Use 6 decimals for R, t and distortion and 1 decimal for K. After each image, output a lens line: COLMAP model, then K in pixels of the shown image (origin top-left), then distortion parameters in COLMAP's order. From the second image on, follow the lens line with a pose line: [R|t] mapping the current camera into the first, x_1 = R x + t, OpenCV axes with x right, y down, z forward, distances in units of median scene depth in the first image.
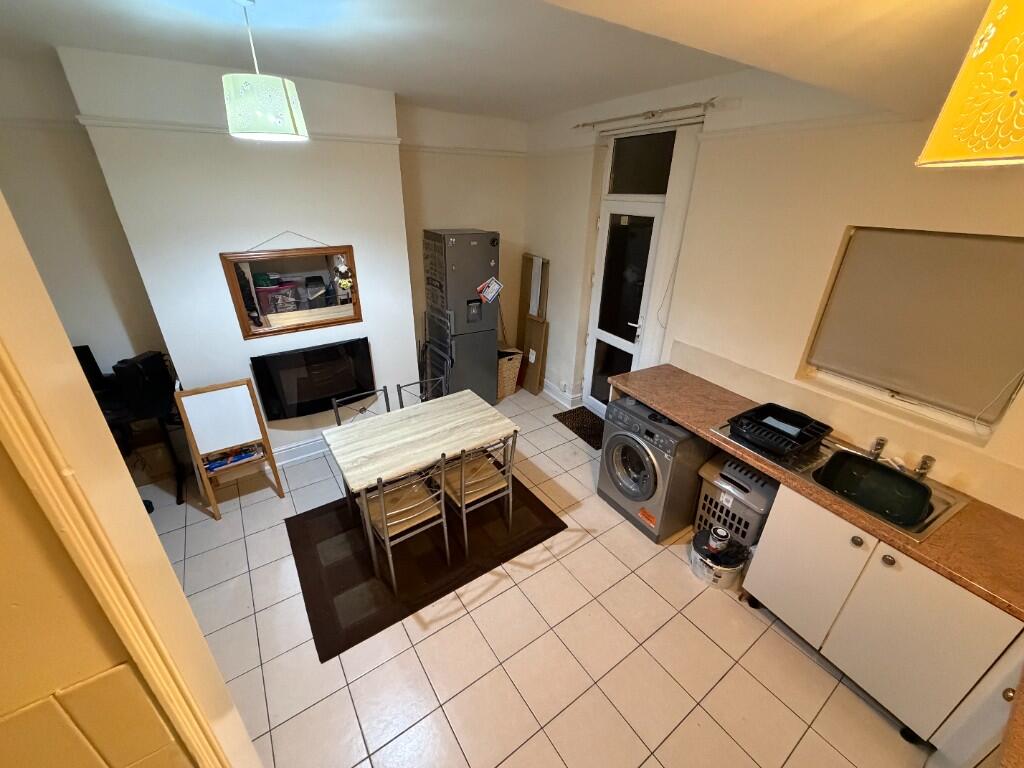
lens RADIAL K [[408.4, 0, 505.8], [0, 408.4, 382.9], [0, 0, 1]] dist [-0.001244, 0.000361]
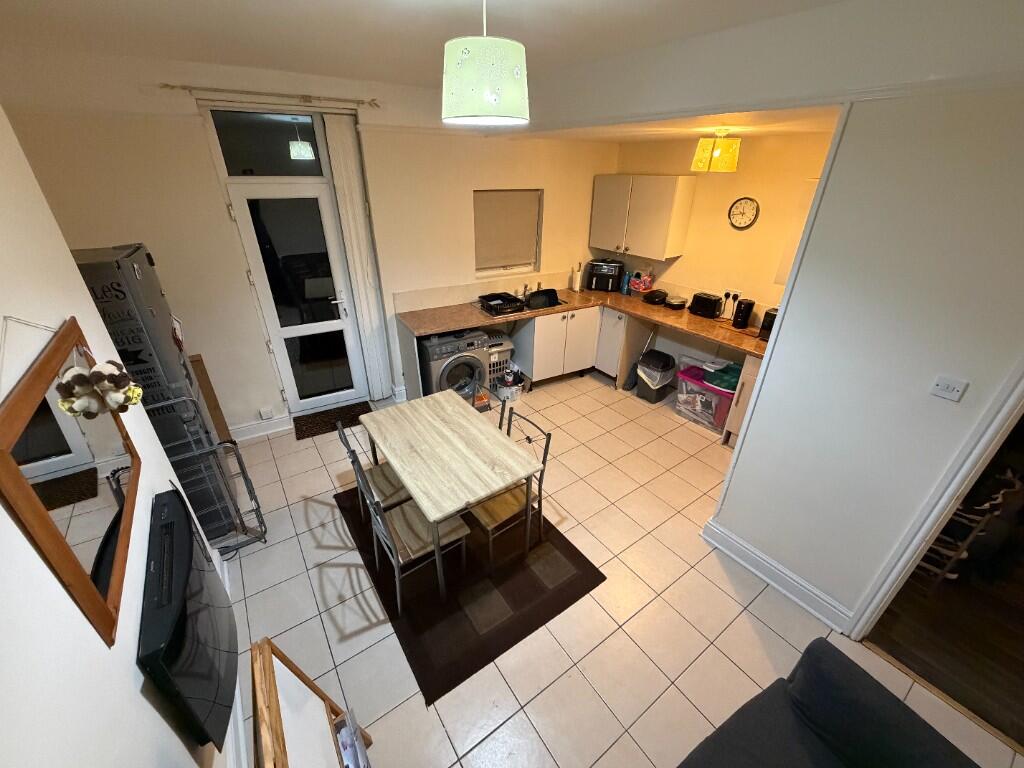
lens RADIAL K [[408.4, 0, 506.6], [0, 408.4, 383.9], [0, 0, 1]] dist [-0.001244, 0.000361]
pose [[-0.007826, -0.477614, 0.878535, -0.922363], [0.424002, 0.794089, 0.435482, -0.316809], [-0.905628, 0.375908, 0.196295, 0.608232]]
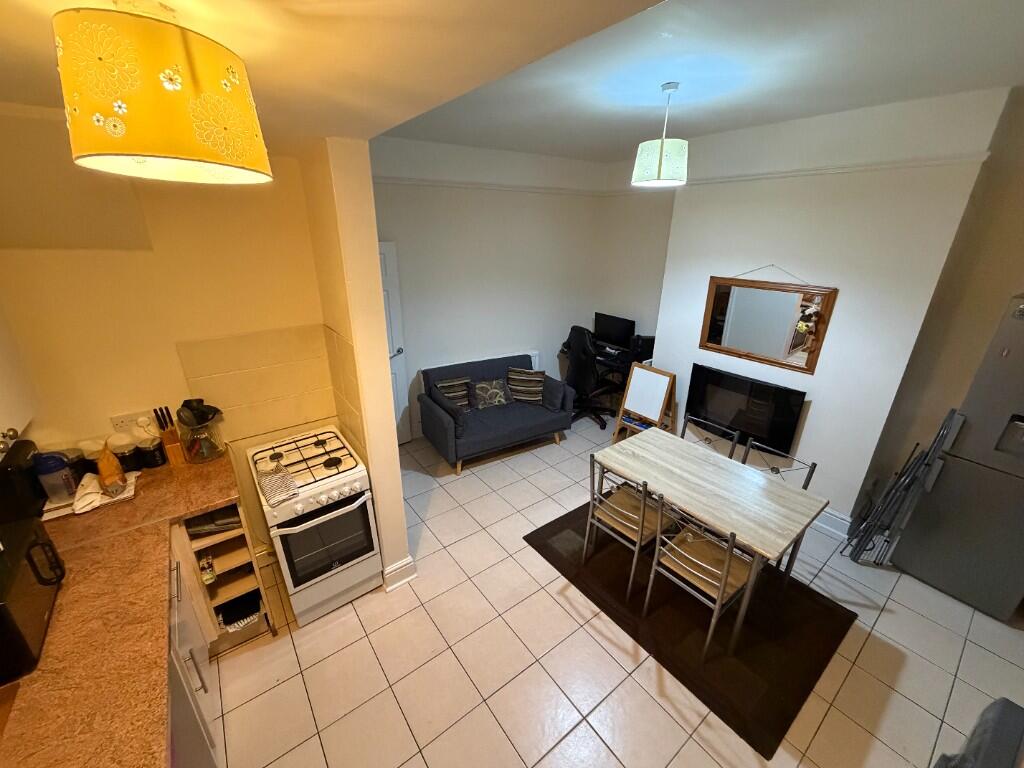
lens RADIAL K [[408.4, 0, 509.7], [0, 408.4, 383.1], [0, 0, 1]] dist [-0.001244, 0.000361]
pose [[0.054613, 0.347895, -0.935942, 0.528904], [-0.440205, 0.849721, 0.290160, -0.133270], [0.896235, 0.396160, 0.199551, 0.338436]]
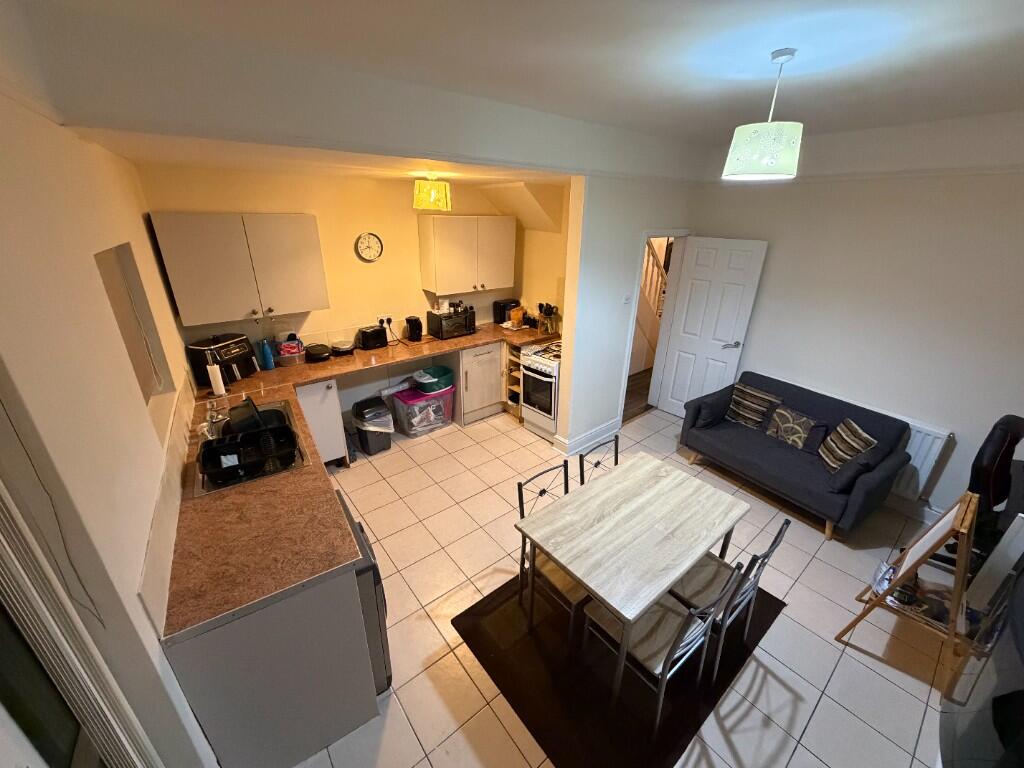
lens RADIAL K [[408.4, 0, 506.3], [0, 408.4, 385.4], [0, 0, 1]] dist [-0.001244, 0.000361]
pose [[-0.996517, 0.010914, -0.082676, 0.109655], [-0.054569, 0.664342, 0.745434, -0.605161], [0.063061, 0.747349, -0.661433, 1.263315]]
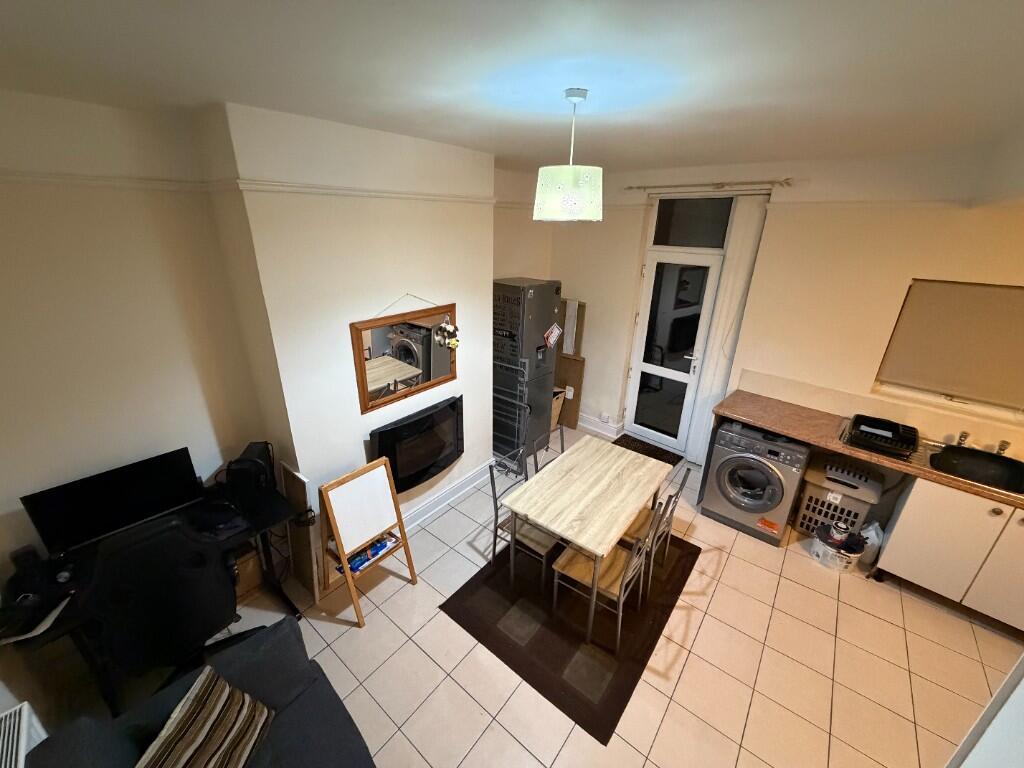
lens RADIAL K [[408.4, 0, 505.8], [0, 408.4, 382.7], [0, 0, 1]] dist [-0.001244, 0.000361]
pose [[0.957581, -0.103794, 0.268822, -0.629577], [0.120647, 0.991587, -0.046903, -0.104303], [-0.261692, 0.077346, 0.962047, 0.057302]]
